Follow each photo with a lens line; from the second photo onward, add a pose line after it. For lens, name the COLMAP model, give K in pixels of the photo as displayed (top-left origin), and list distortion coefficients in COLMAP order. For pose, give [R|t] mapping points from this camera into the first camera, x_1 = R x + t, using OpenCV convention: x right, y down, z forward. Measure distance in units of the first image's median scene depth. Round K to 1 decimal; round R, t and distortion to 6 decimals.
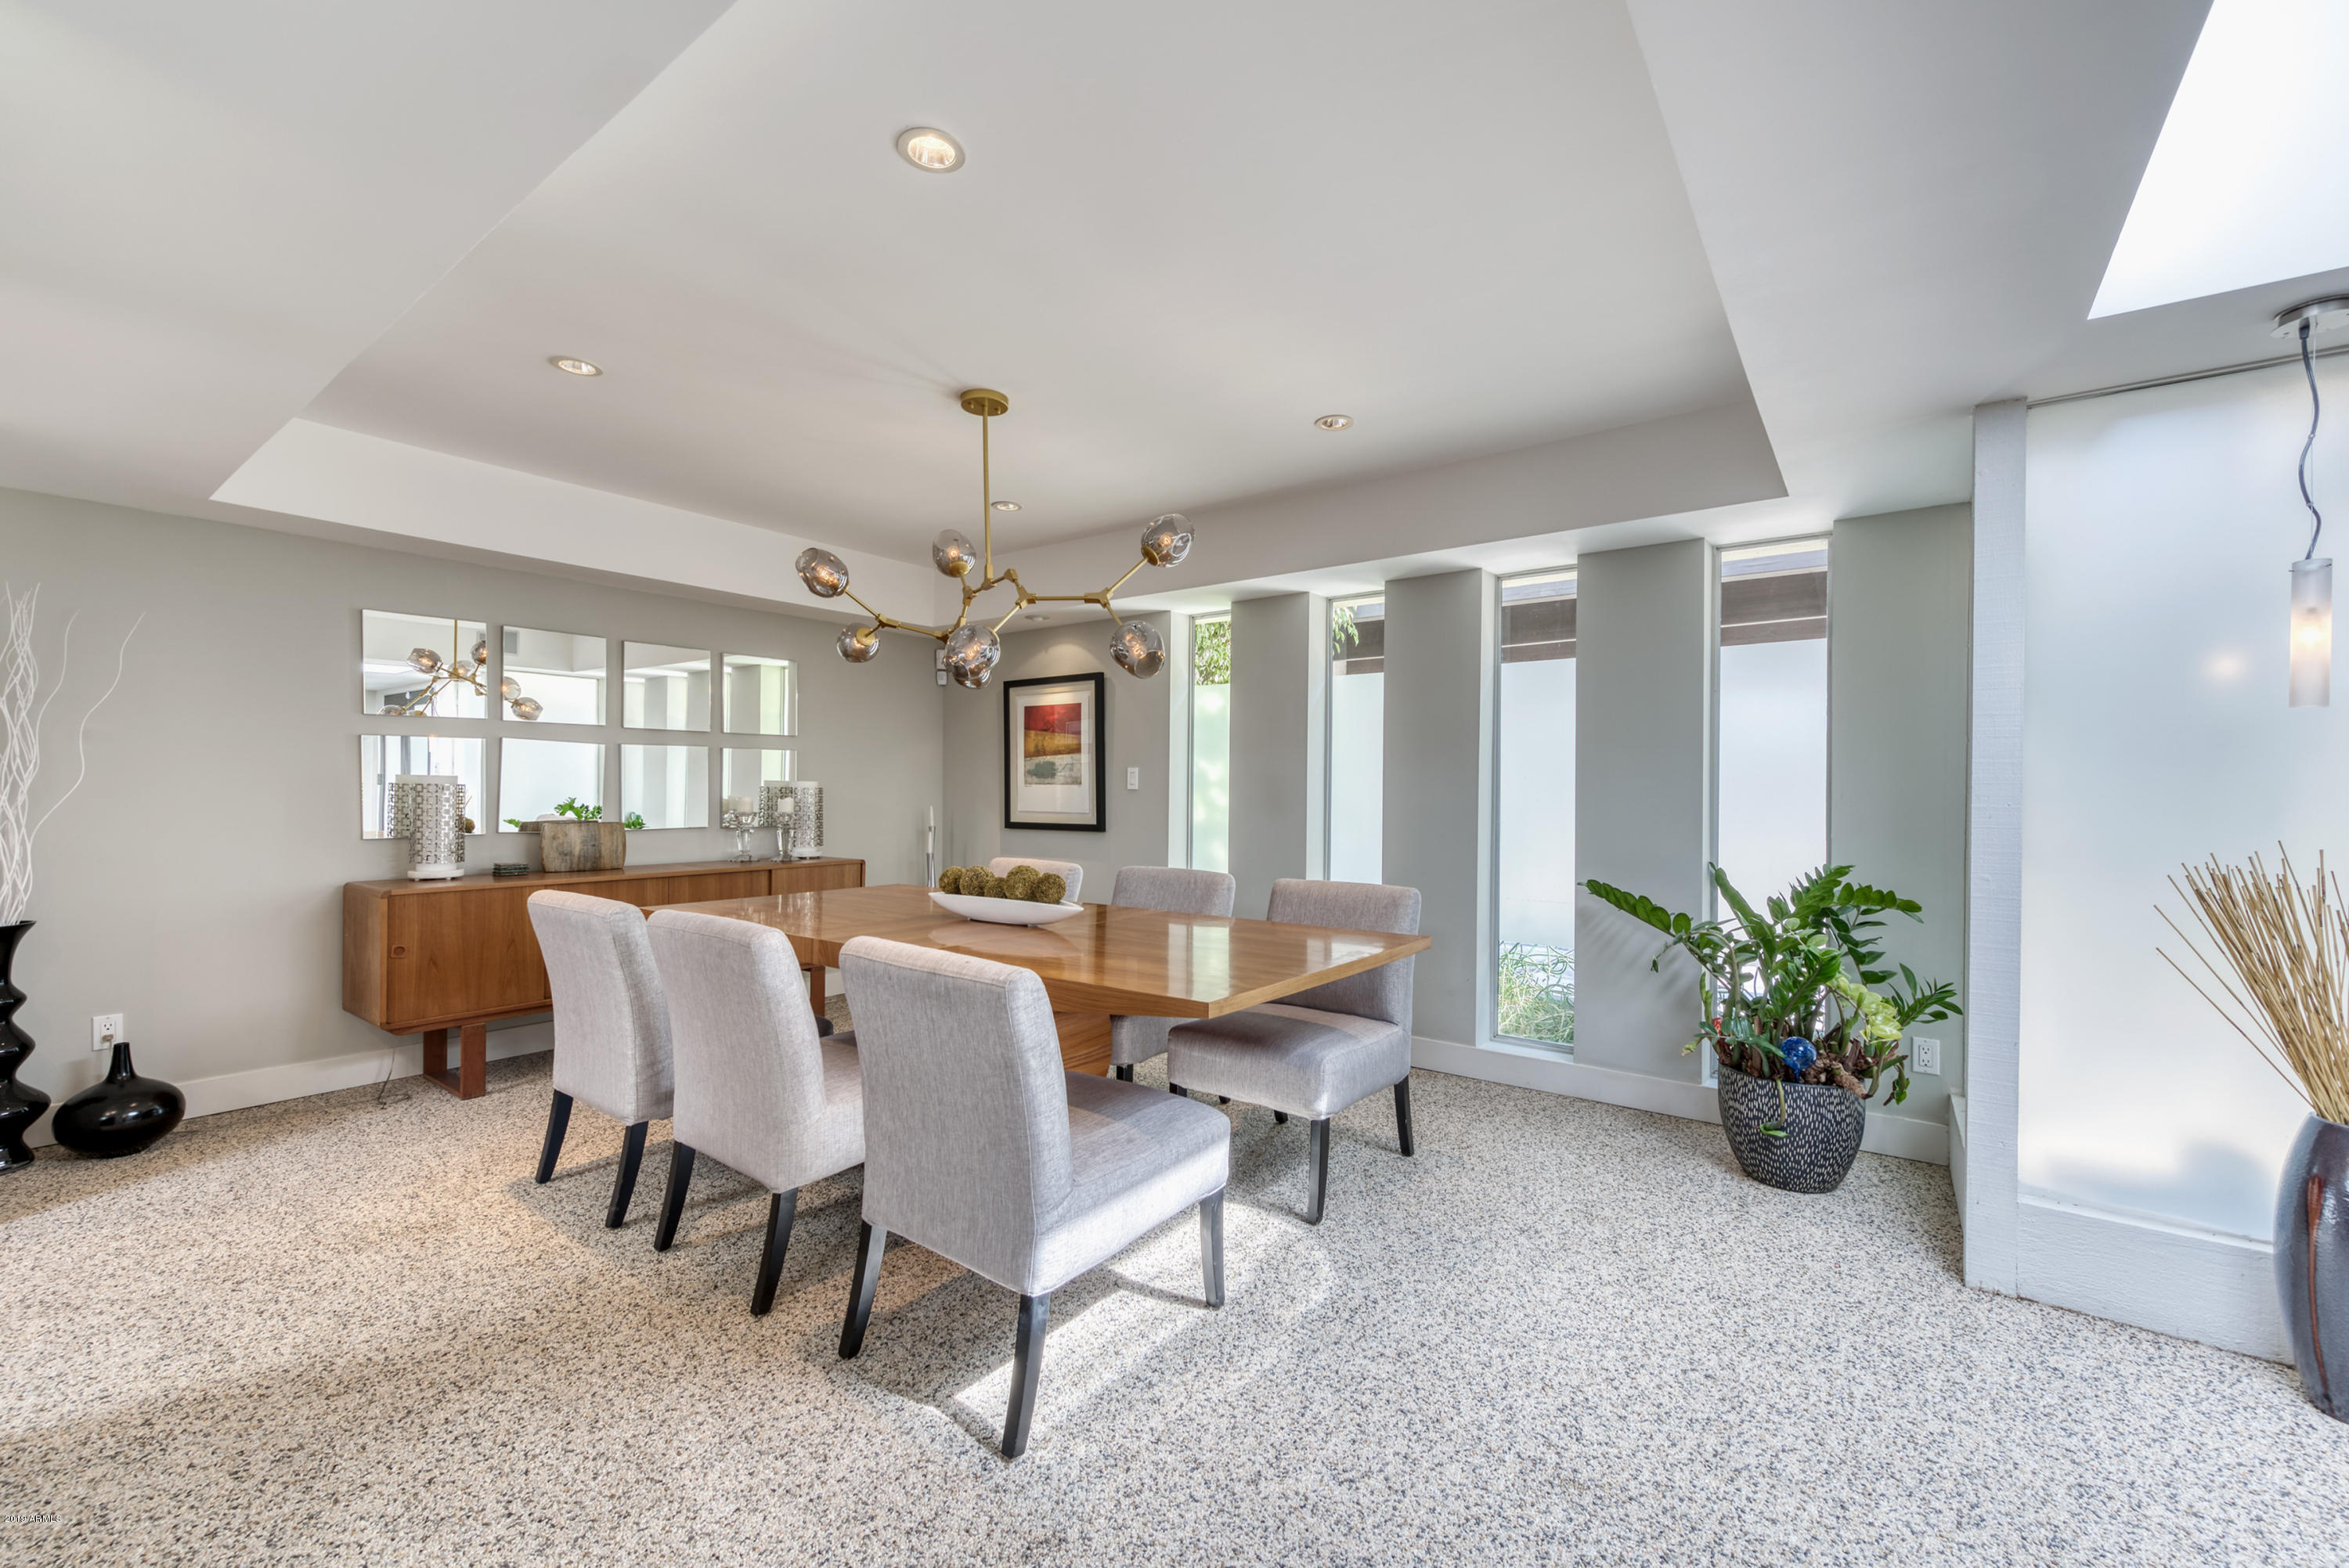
lens RADIAL K [[952.0, 0, 1174.5], [0, 952.0, 784.0], [0, 0, 1]] dist [-0.000019, -0.000029]
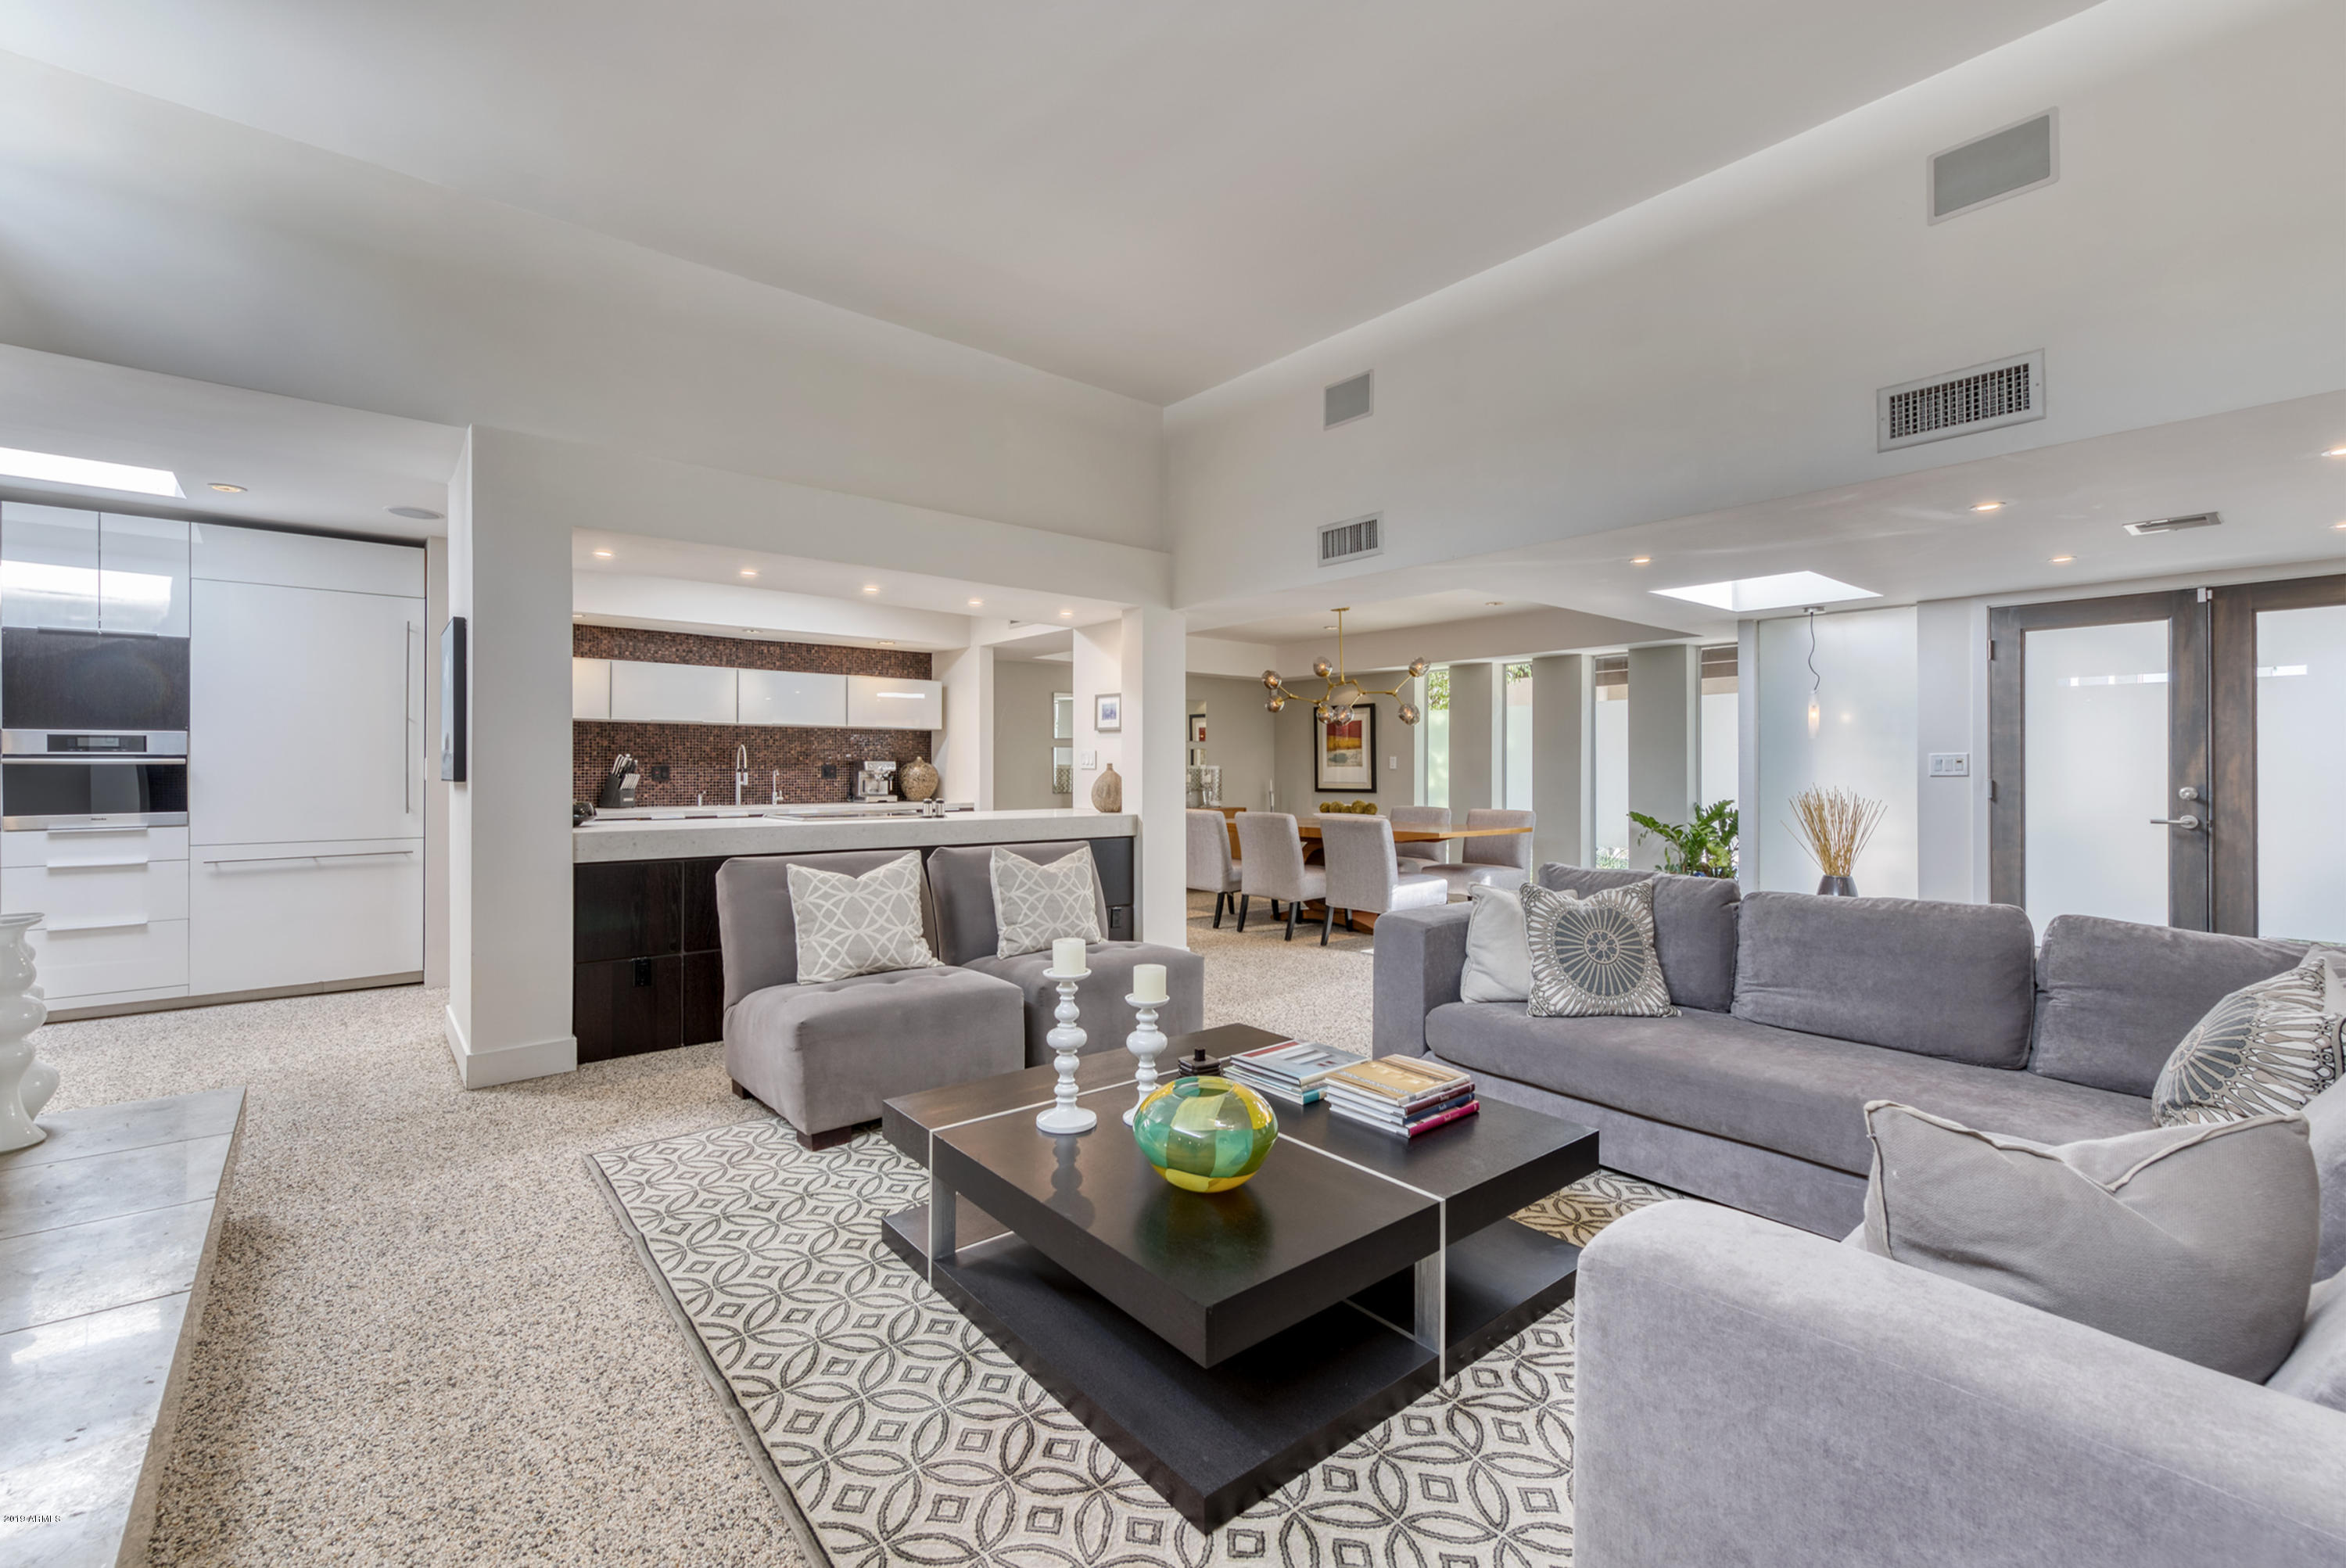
lens RADIAL K [[954.7, 0, 1187.5], [0, 954.7, 772.1], [0, 0, 1]] dist [-0.000006, -0.000132]
pose [[0.976228, -0.006714, -0.216643, -0.031146], [0.008664, 0.999930, 0.008055, -0.005999], [0.216574, -0.009741, 0.976218, -0.809914]]
